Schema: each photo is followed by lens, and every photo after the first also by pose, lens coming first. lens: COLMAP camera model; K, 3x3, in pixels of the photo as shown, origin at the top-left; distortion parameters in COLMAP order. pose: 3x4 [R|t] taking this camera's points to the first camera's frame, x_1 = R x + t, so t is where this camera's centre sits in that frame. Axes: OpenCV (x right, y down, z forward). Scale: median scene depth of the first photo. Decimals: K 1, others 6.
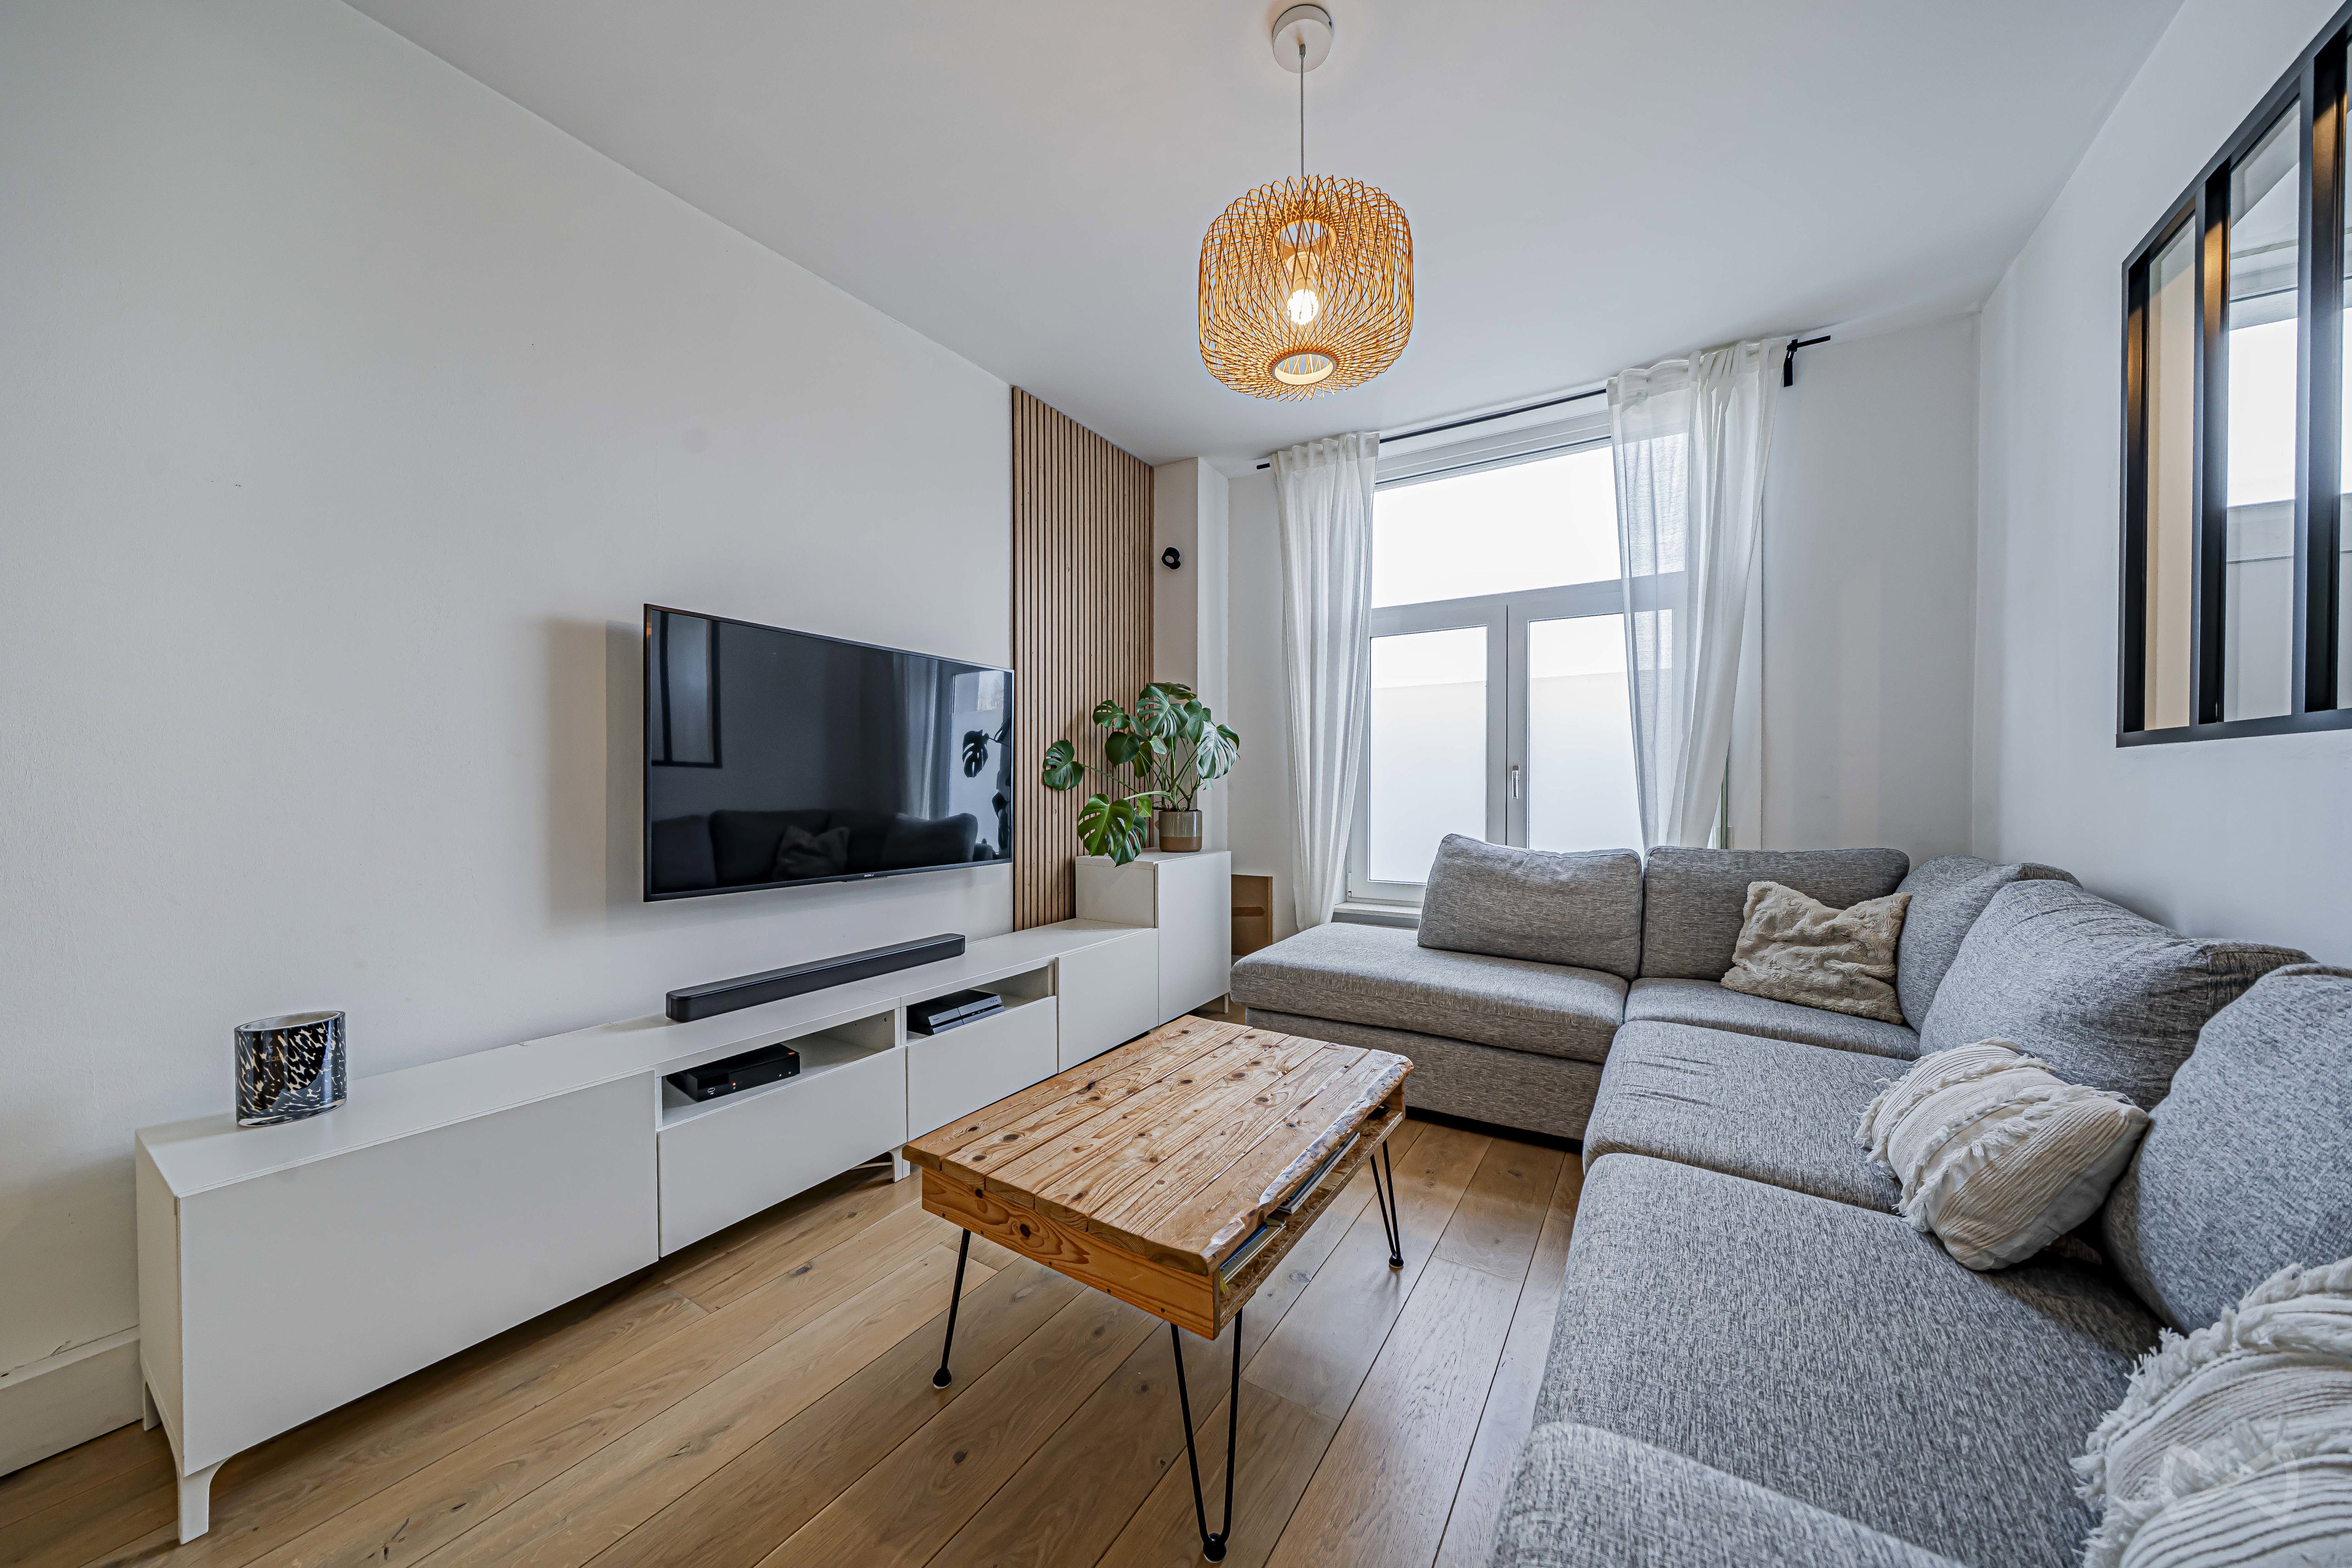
lens RADIAL K [[807.7, 0, 1162.1], [0, 807.7, 796.2], [0, 0, 1]] dist [0.001606, -0.000031]
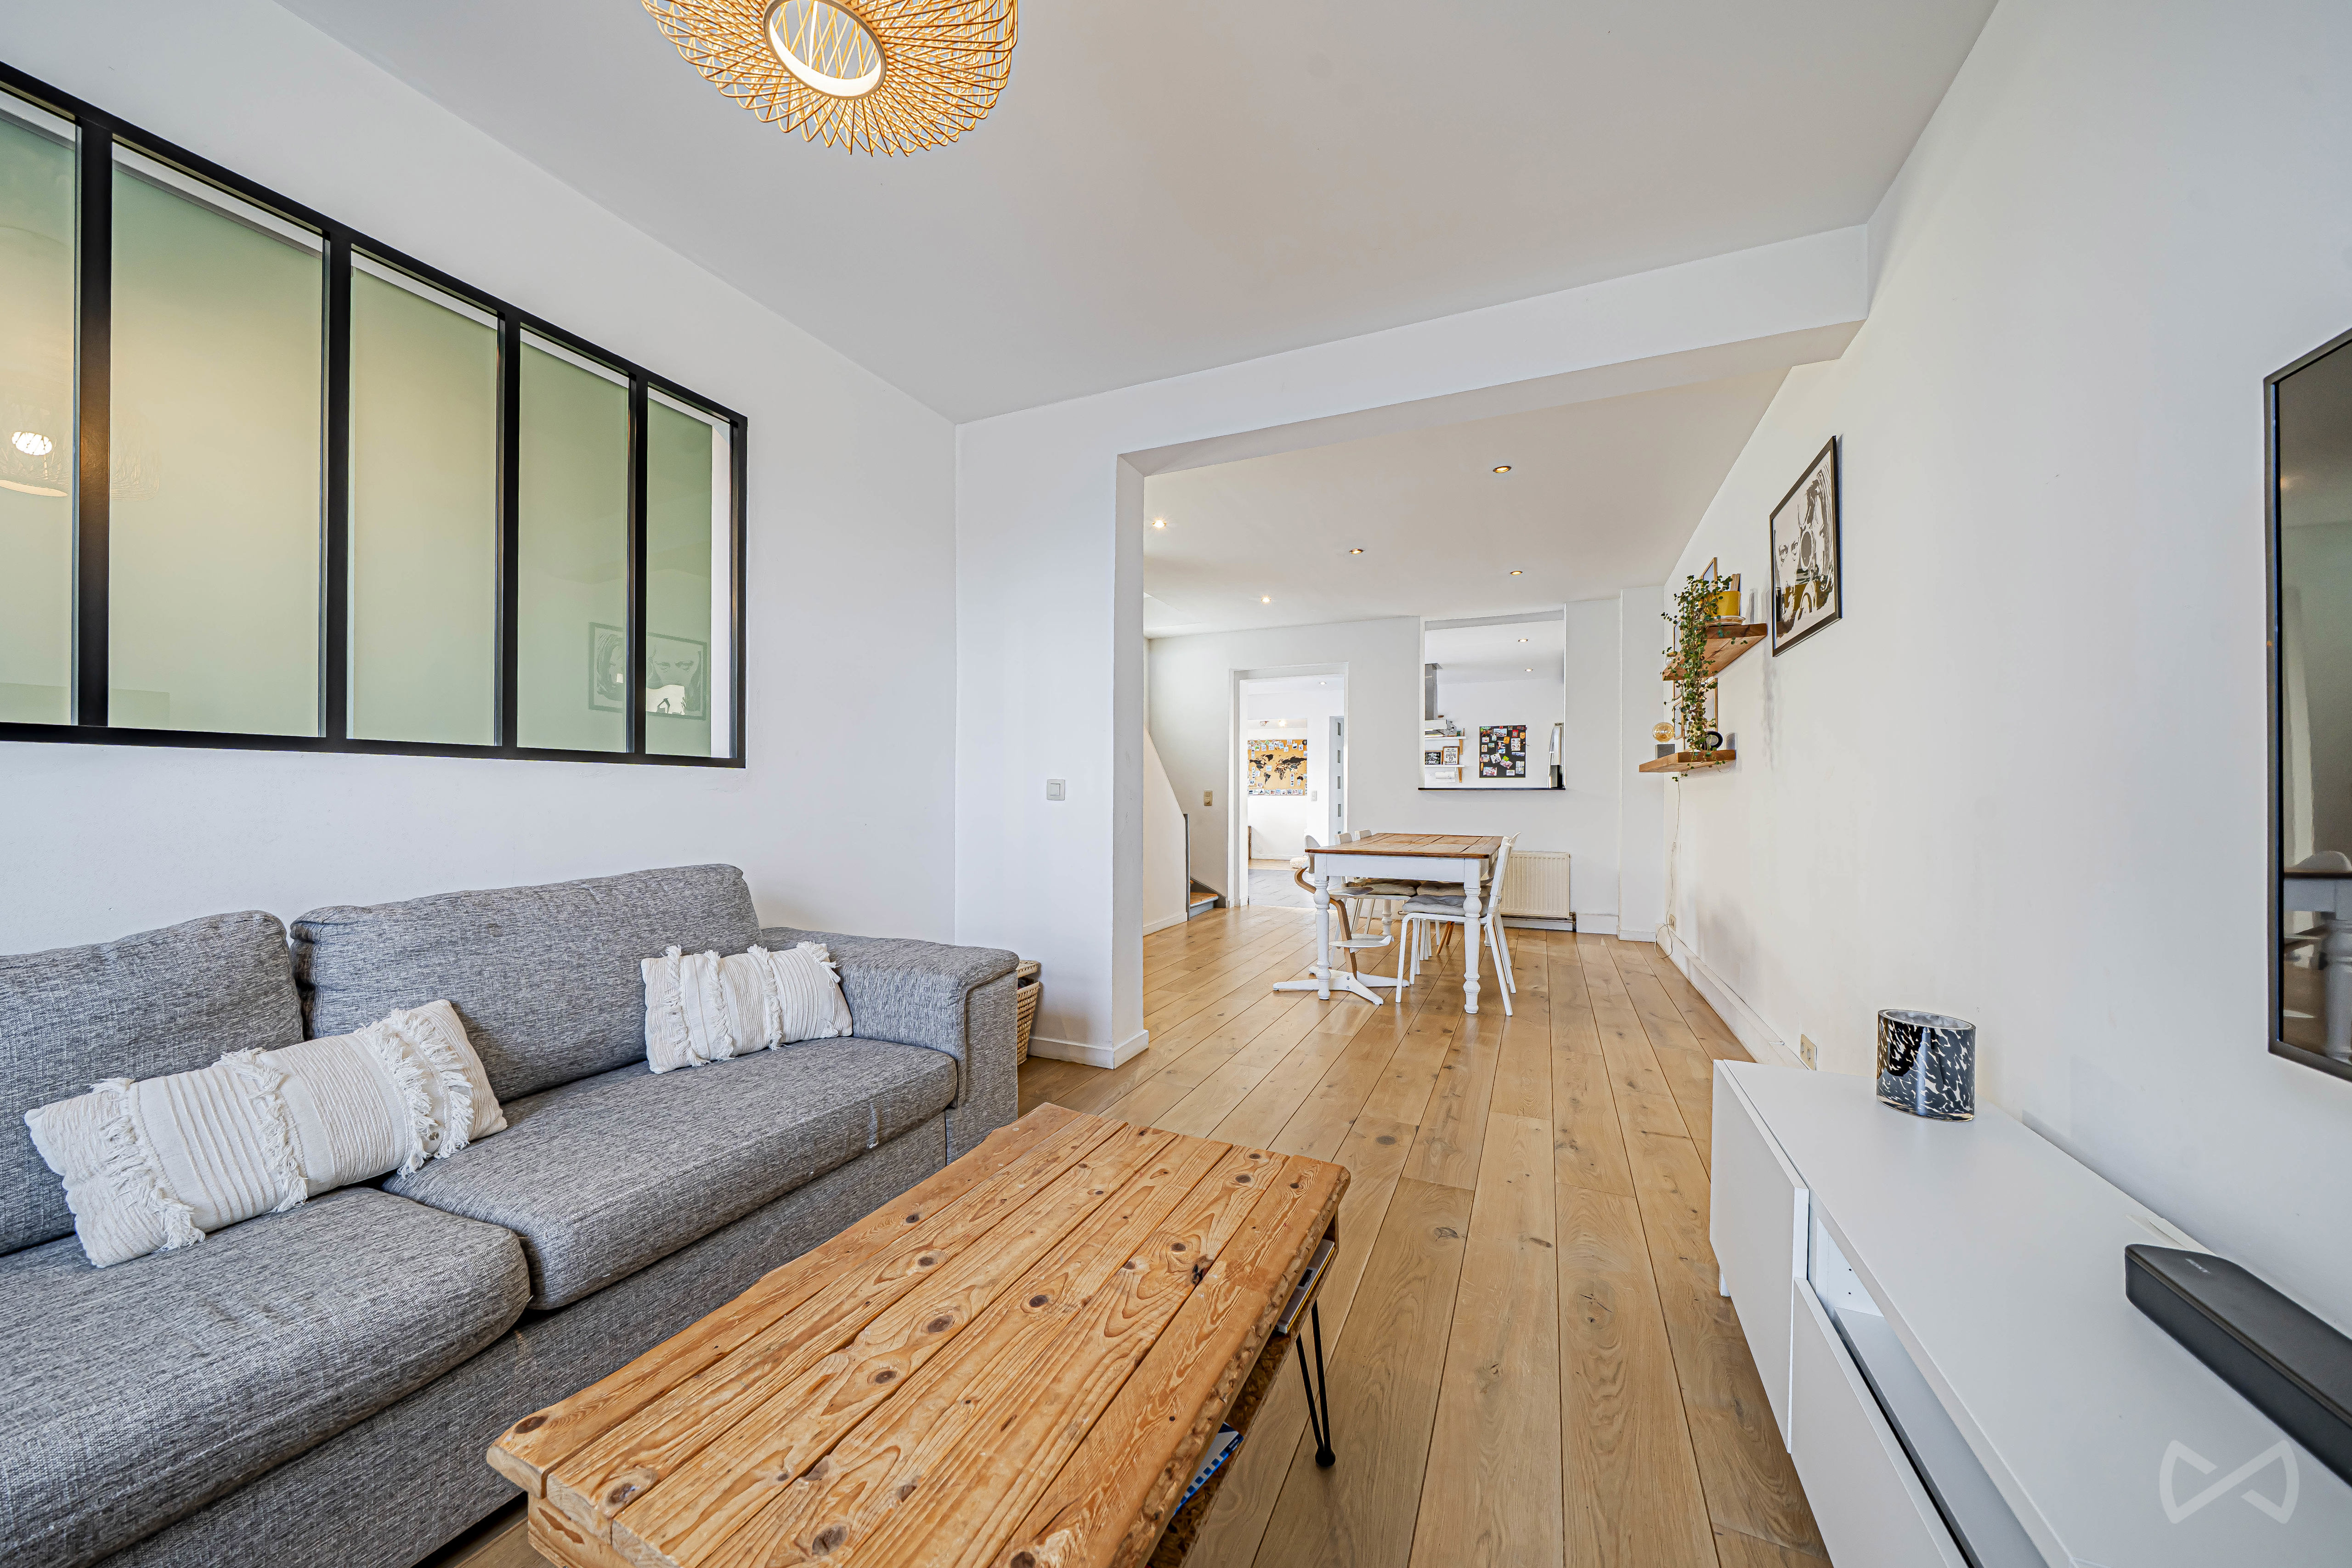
lens RADIAL K [[807.6, 0, 1172.4], [0, 807.6, 789.2], [0, 0, 1]] dist [0.001606, -0.000031]
pose [[-0.989315, 0.000875, -0.145793, 0.013241], [0.000255, 0.999991, 0.004269, -0.010959], [0.145796, 0.004186, -0.989306, 1.081266]]
